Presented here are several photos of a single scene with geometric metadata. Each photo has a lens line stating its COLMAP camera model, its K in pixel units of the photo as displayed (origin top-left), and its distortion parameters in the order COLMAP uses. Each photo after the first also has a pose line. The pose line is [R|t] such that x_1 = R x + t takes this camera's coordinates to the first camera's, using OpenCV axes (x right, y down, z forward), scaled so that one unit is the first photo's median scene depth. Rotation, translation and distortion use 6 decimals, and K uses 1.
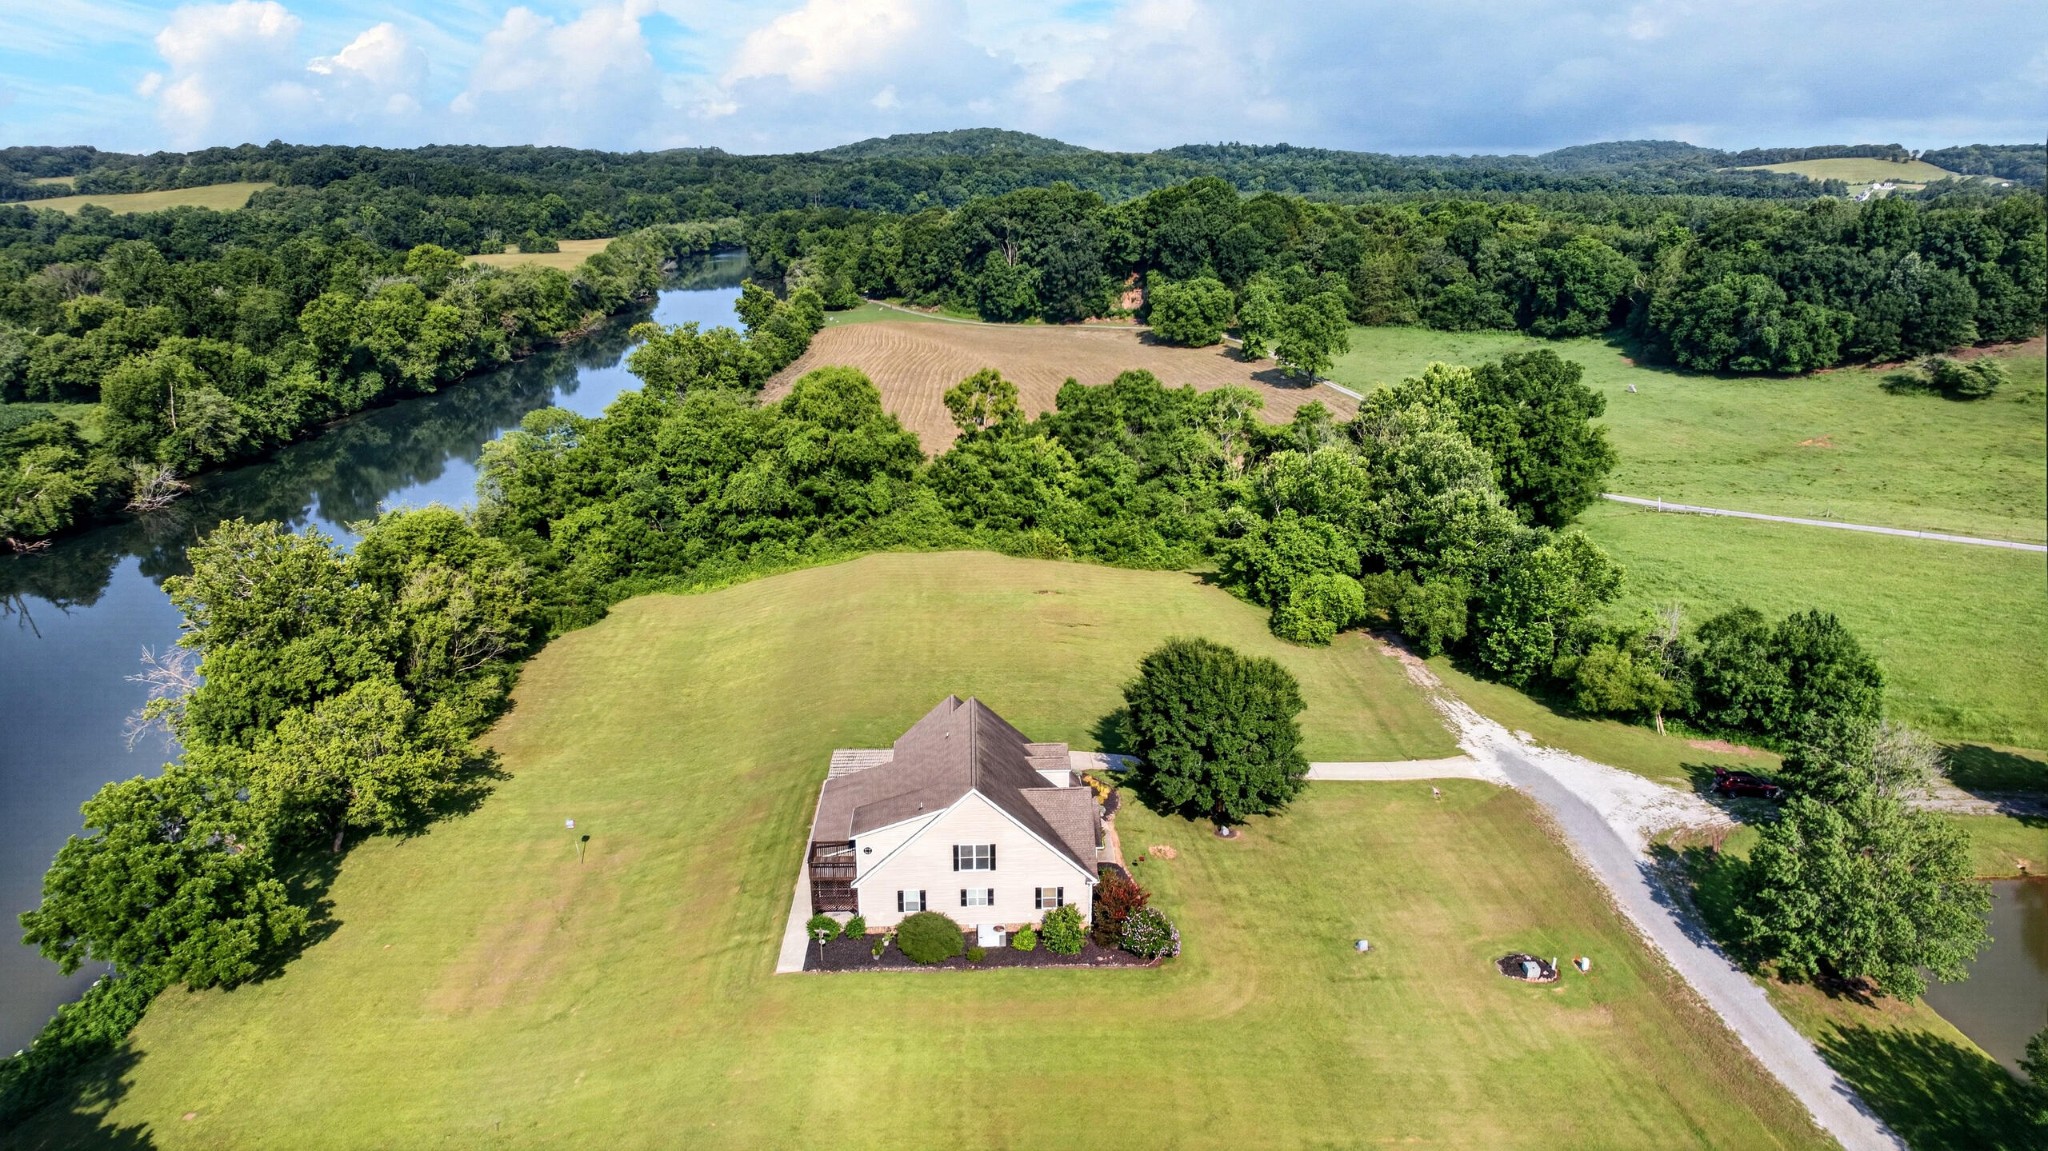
lens RADIAL K [[1312.6, 0, 1042.8], [0, 1312.6, 580.8], [0, 0, 1]] dist [-0.073317, 0.061211]
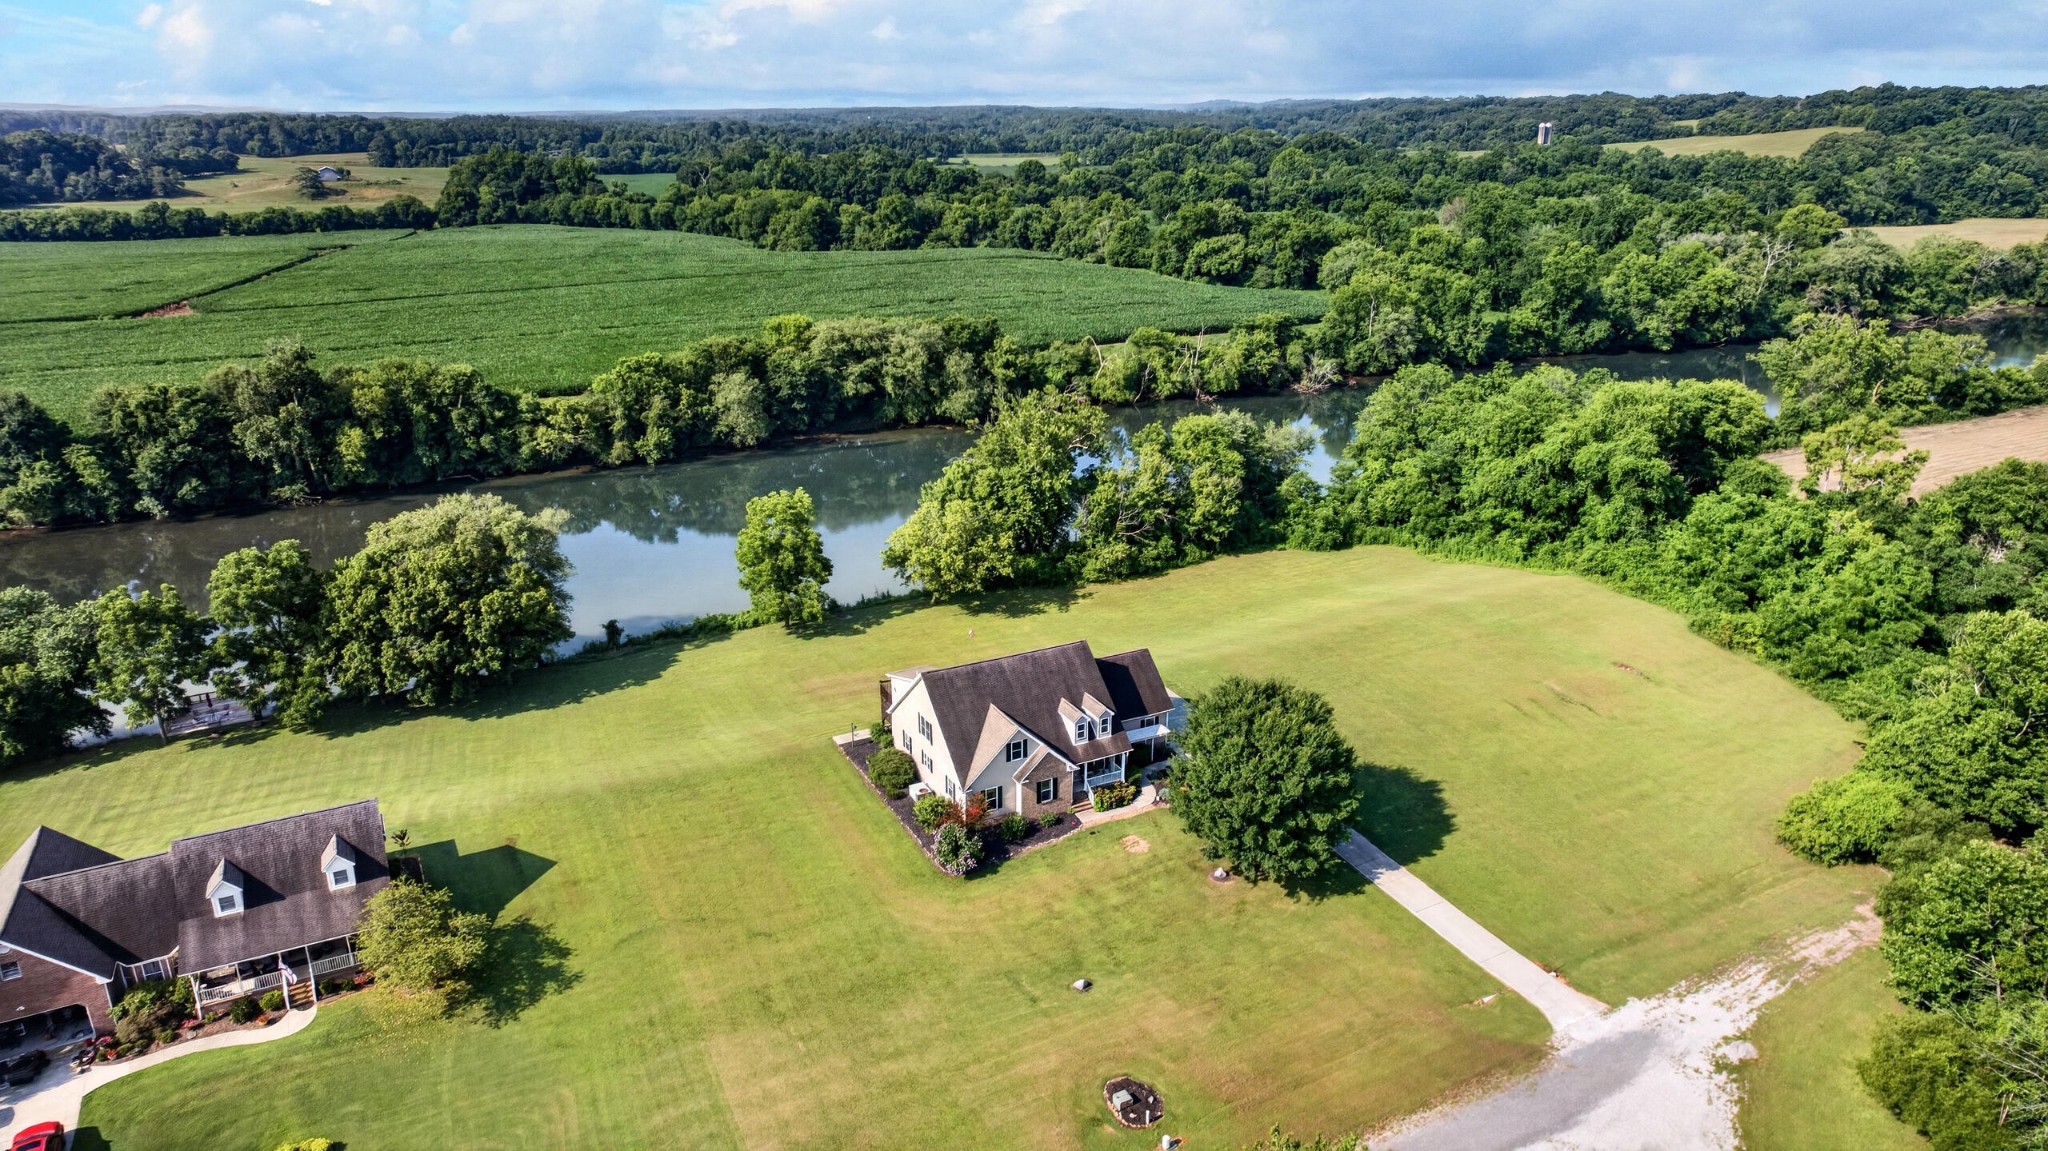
lens RADIAL K [[1312.6, 0, 1036.3], [0, 1312.6, 570.4], [0, 0, 1]] dist [-0.073317, 0.061211]
pose [[0.416673, 0.306513, -0.855823, 0.263185], [-0.275306, 0.939778, 0.202544, -0.055742], [0.866366, 0.151219, 0.475965, 0.119550]]
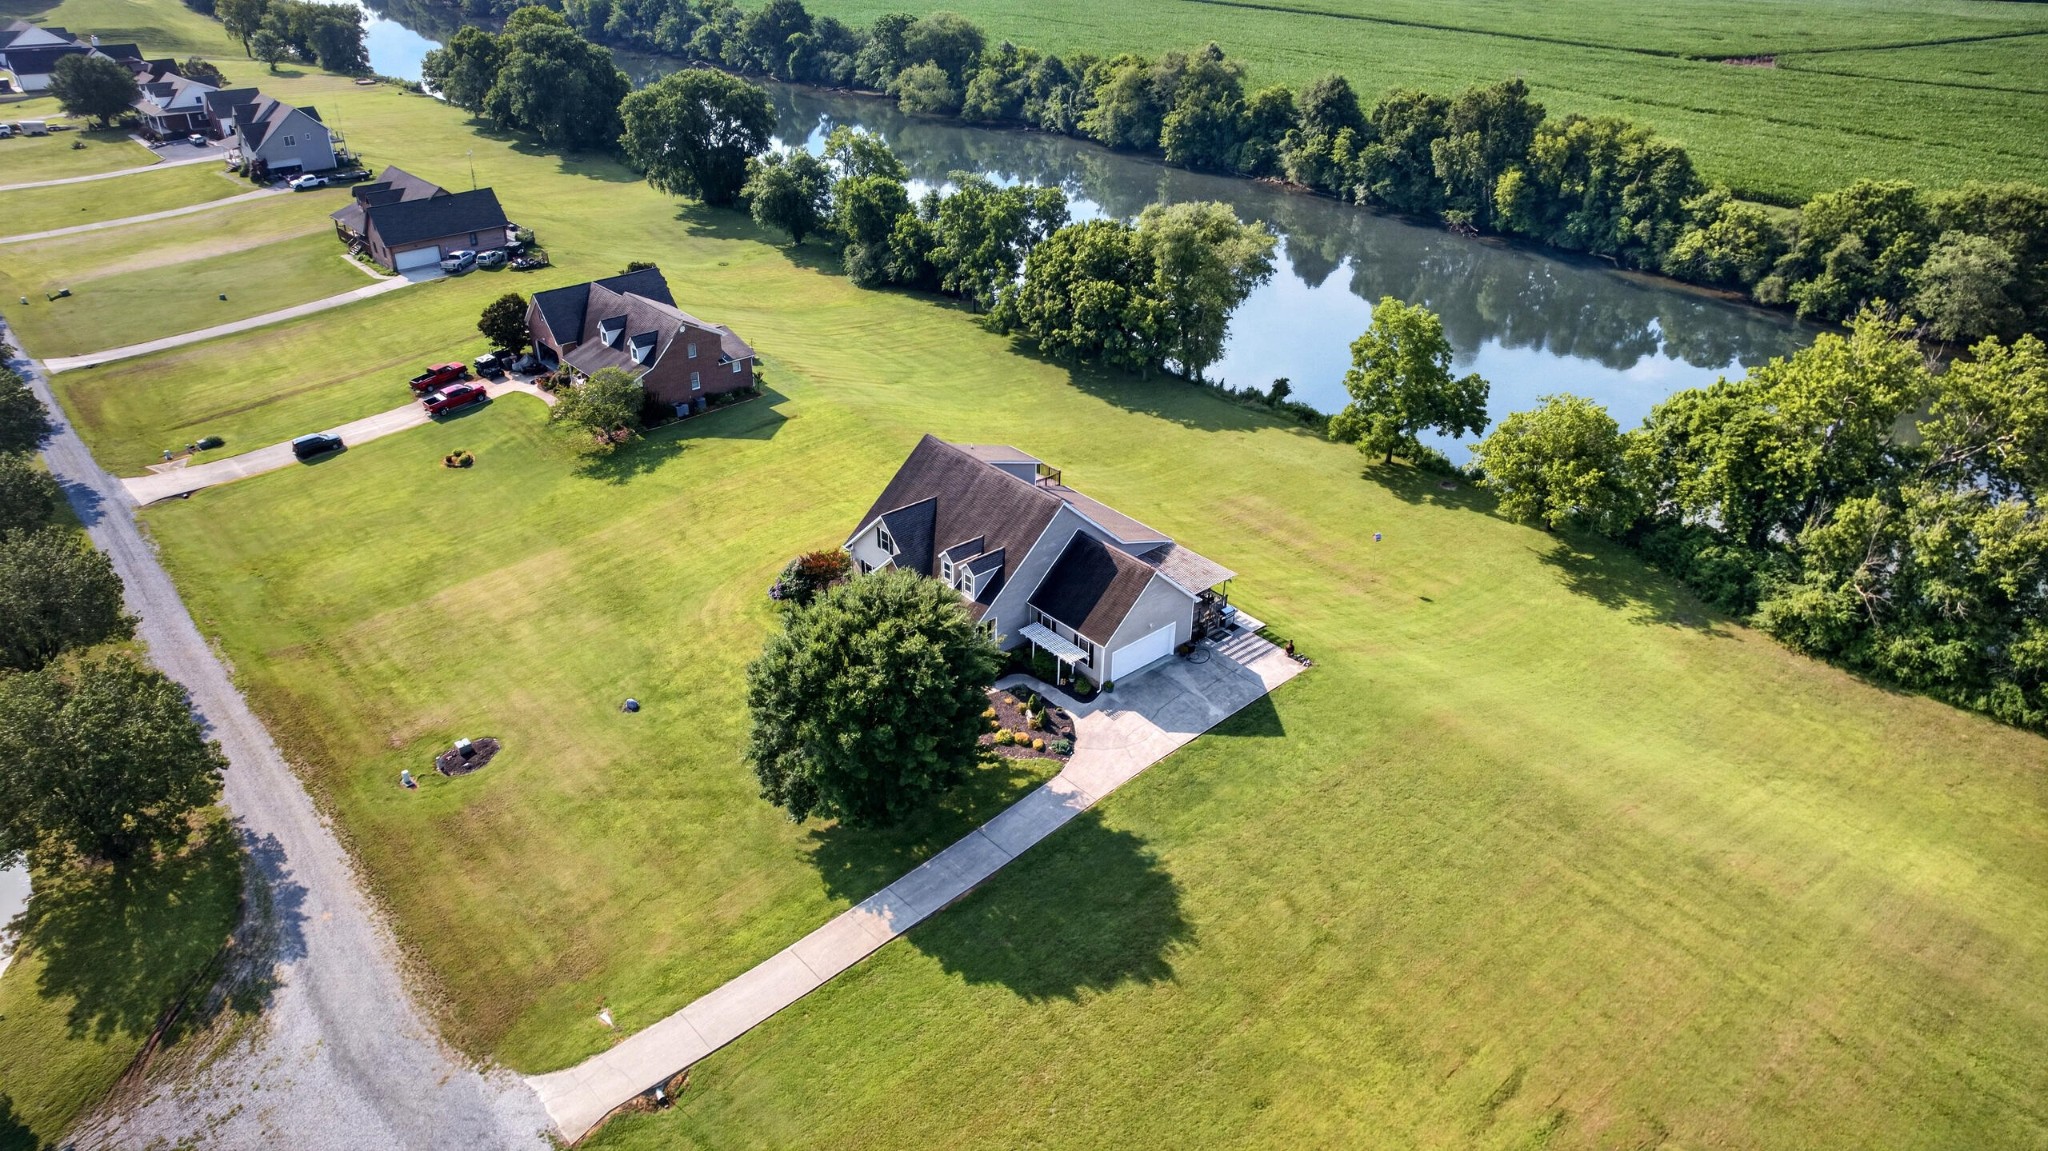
lens RADIAL K [[1312.6, 0, 1036.9], [0, 1312.6, 606.5], [0, 0, 1]] dist [-0.073317, 0.061211]
pose [[-0.785961, 0.308949, -0.535551, 0.136576], [-0.191990, 0.701426, 0.686398, -0.139814], [0.587711, 0.642303, -0.491979, 0.436418]]
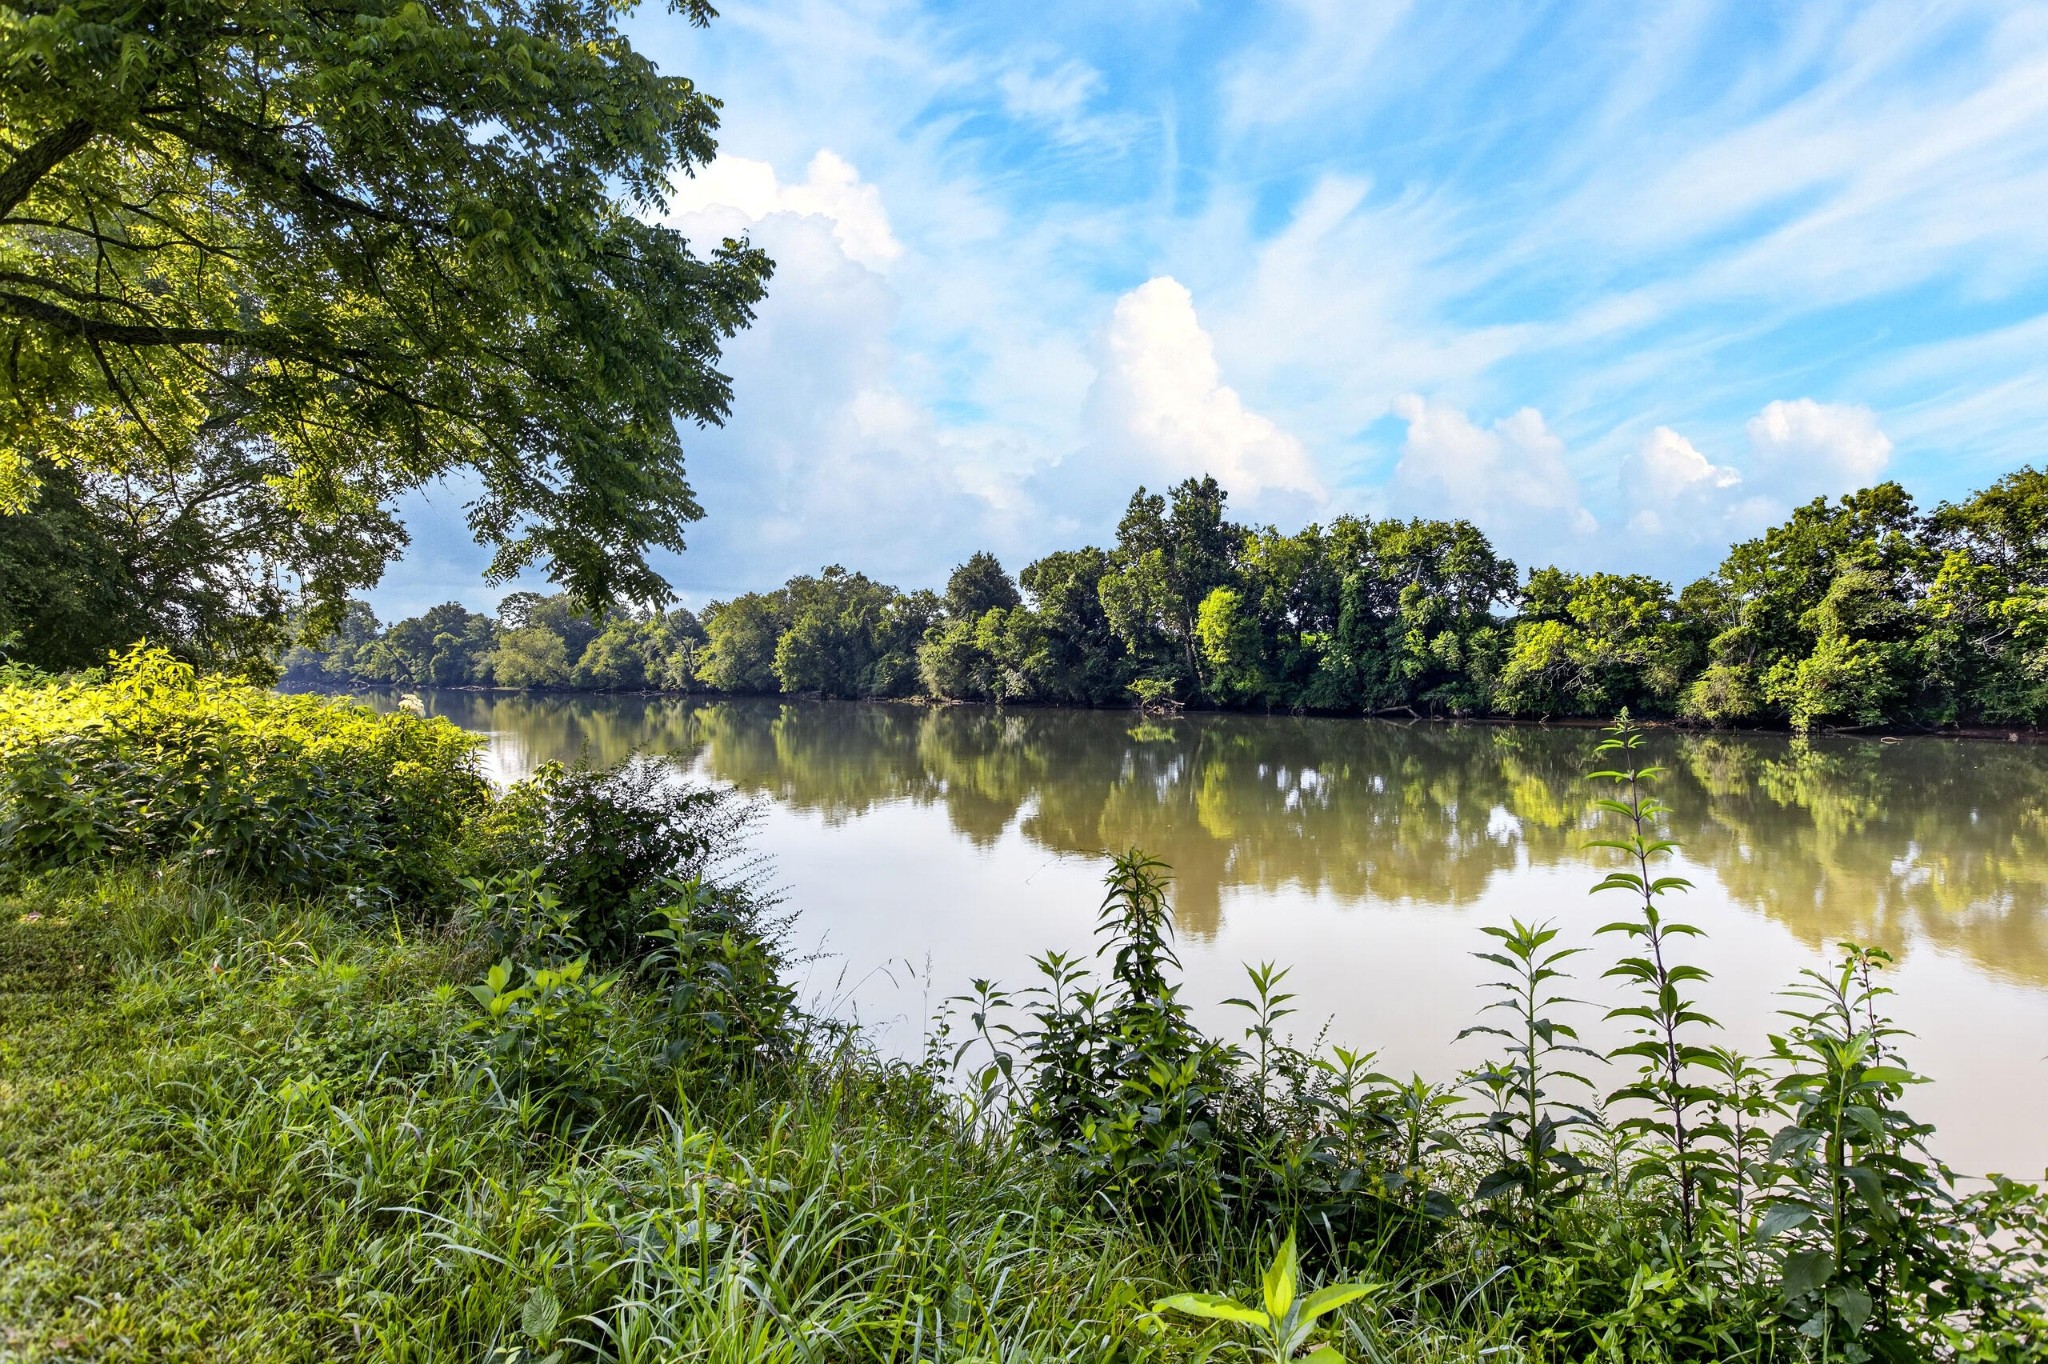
lens RADIAL K [[1065.9, 0, 1021.8], [0, 1065.9, 671.1], [0, 0, 1]] dist [-0.003420, 0.000611]
pose [[-0.715269, 0.000222, -0.698849, -0.183764], [-0.208758, 0.954274, 0.213966, 0.069937], [0.666941, 0.298934, -0.682517, 0.313982]]
